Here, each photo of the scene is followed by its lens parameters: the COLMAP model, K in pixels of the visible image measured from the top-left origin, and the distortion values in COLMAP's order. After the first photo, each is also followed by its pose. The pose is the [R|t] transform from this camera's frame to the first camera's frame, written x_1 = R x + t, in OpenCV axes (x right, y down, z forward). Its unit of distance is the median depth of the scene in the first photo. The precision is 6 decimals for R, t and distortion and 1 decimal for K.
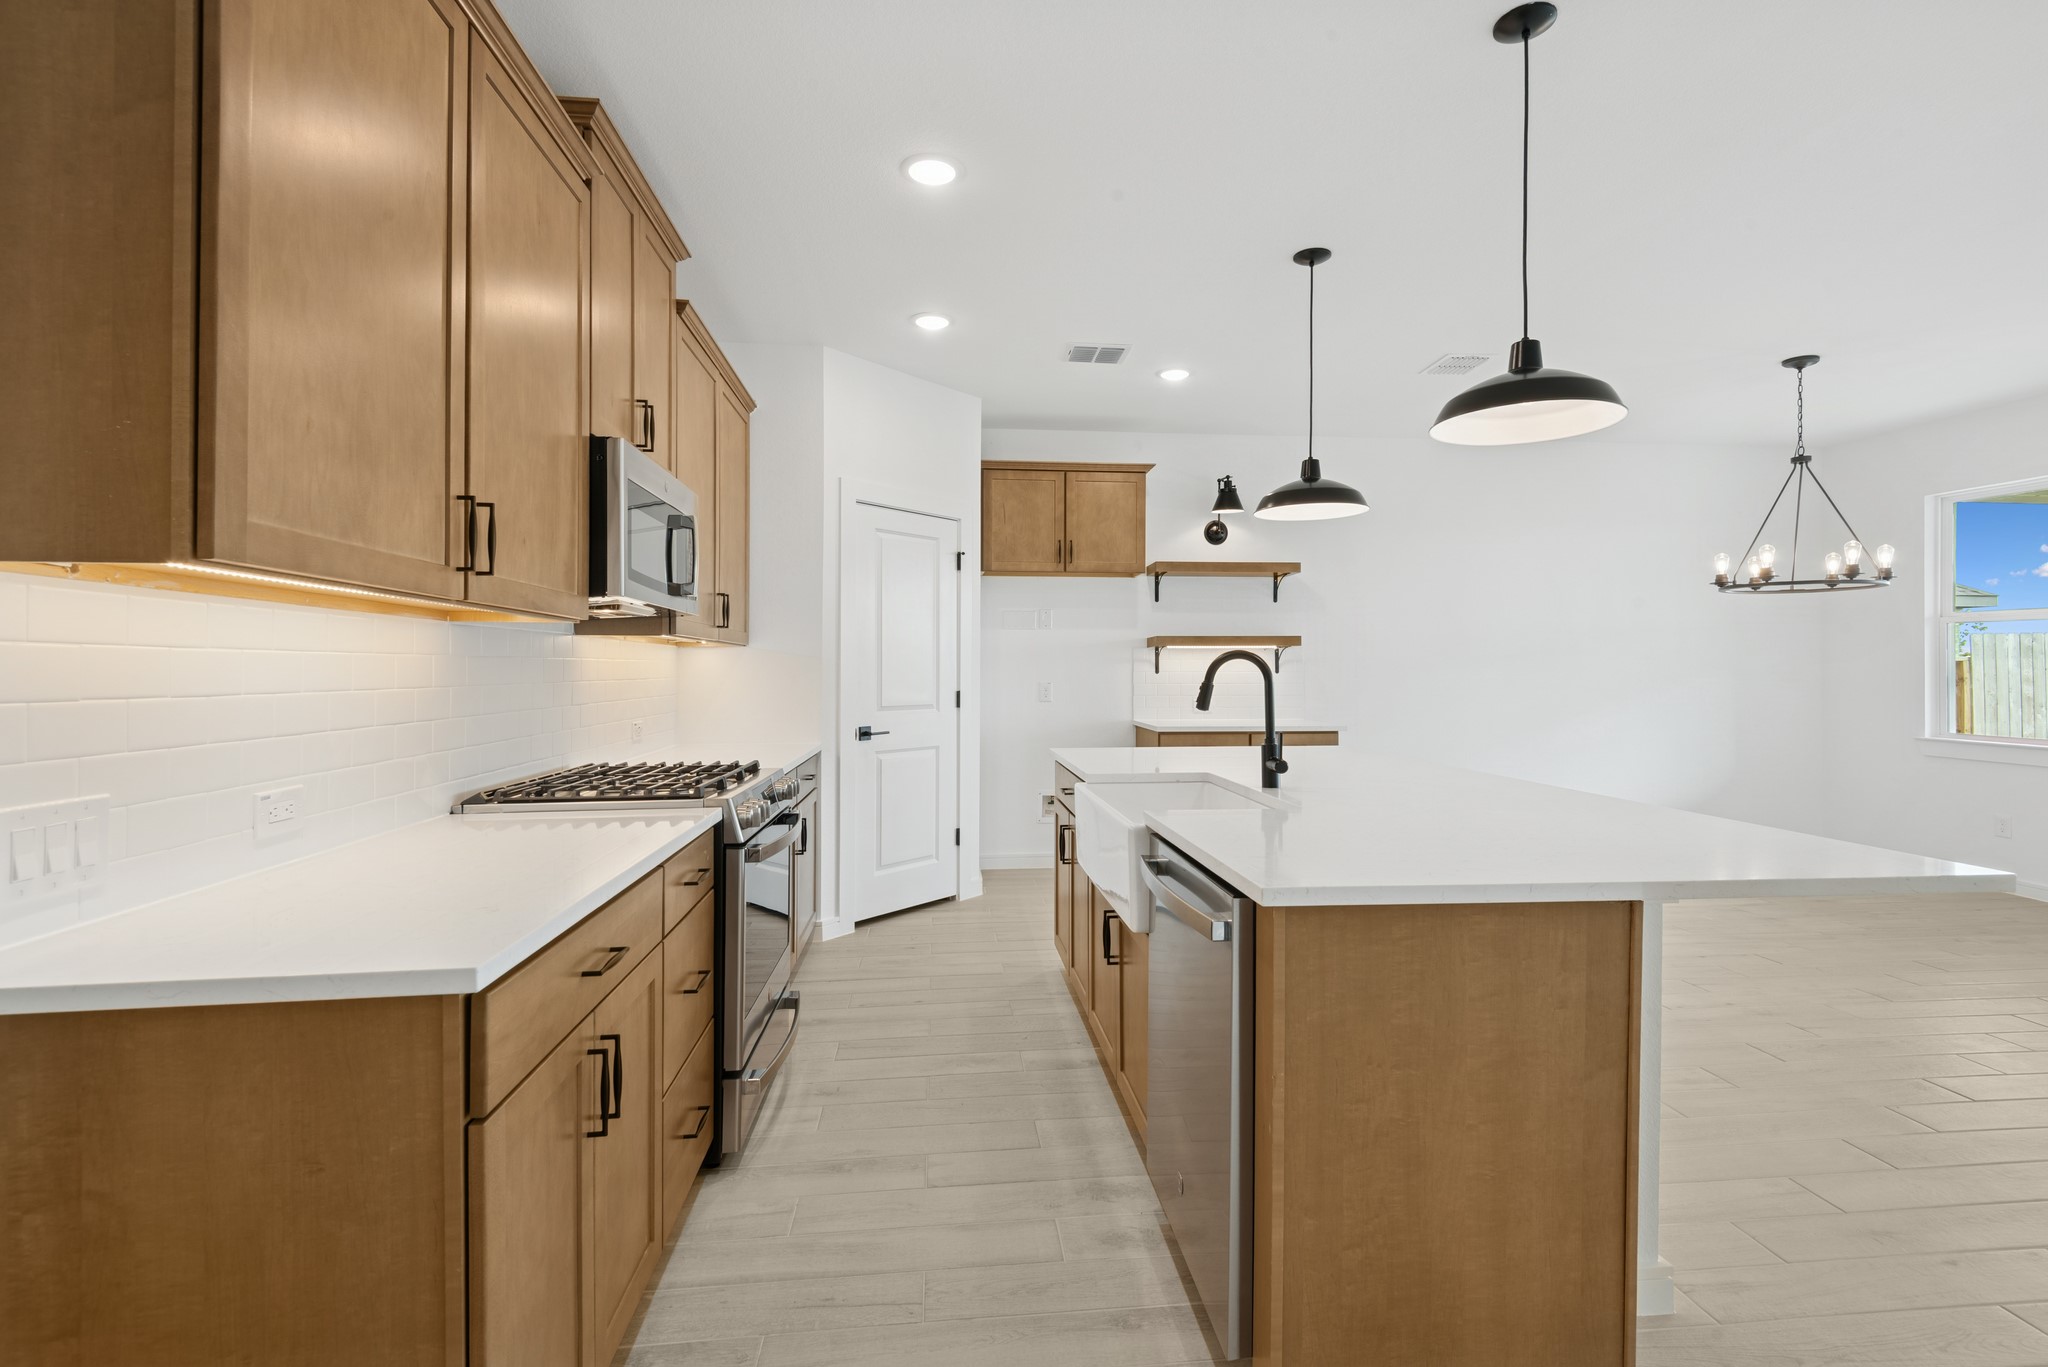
lens RADIAL K [[933.9, 0, 1025.3], [0, 933.9, 665.9], [0, 0, 1]] dist [0.020585, -0.011957]
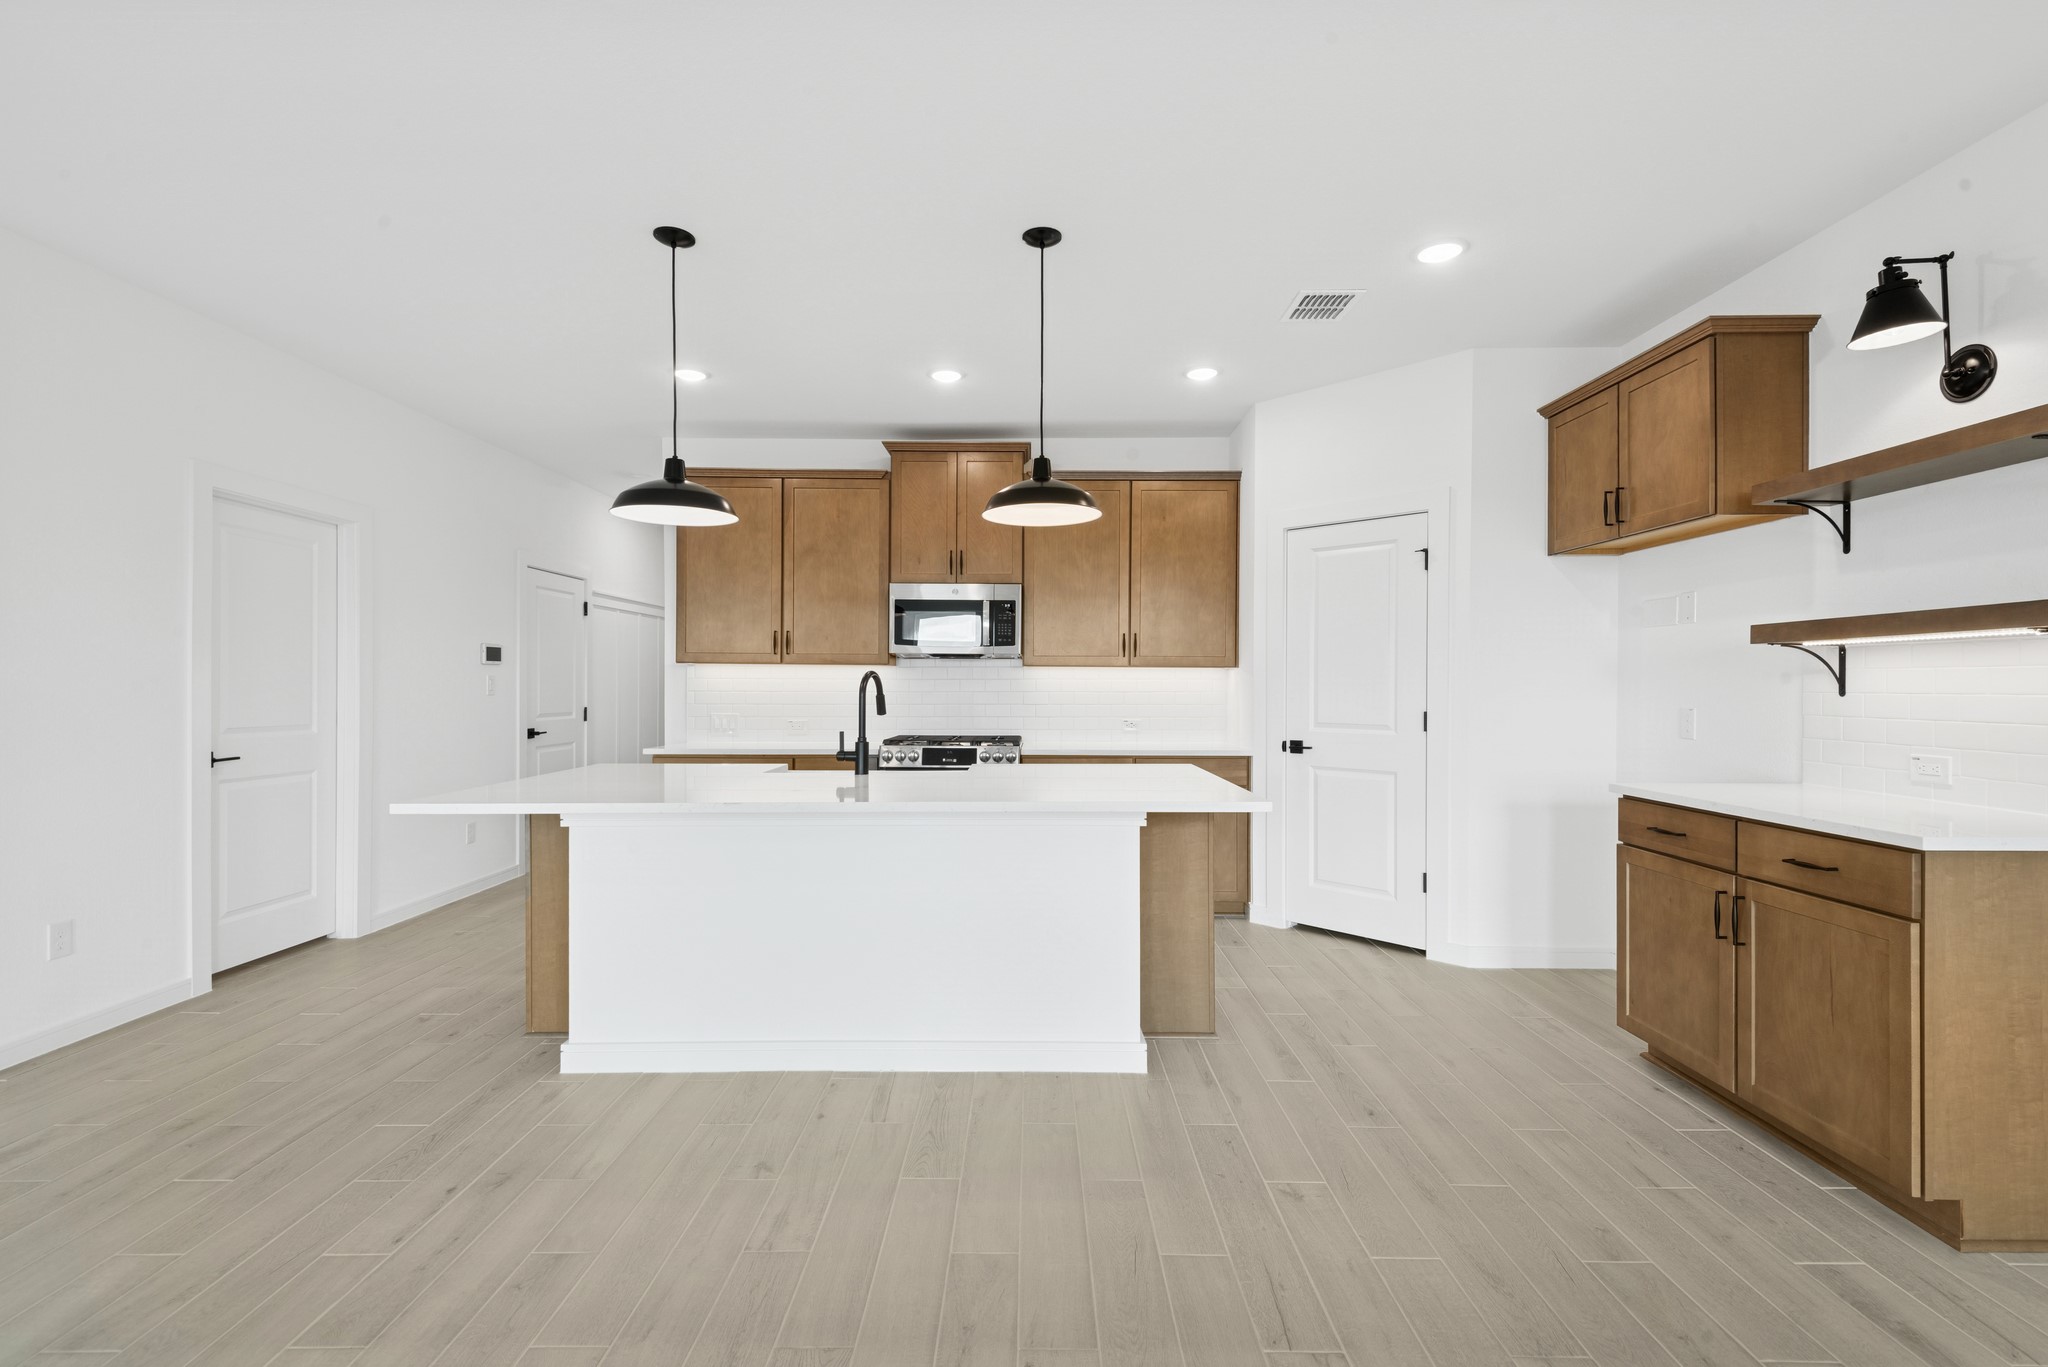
lens RADIAL K [[933.9, 0, 1018.2], [0, 933.9, 683.4], [0, 0, 1]] dist [0.020585, -0.011957]
pose [[-0.104580, -0.002557, -0.994513, 0.936446], [0.000382, 0.999997, -0.002611, 0.003692], [0.994516, -0.000653, -0.104579, 0.825104]]
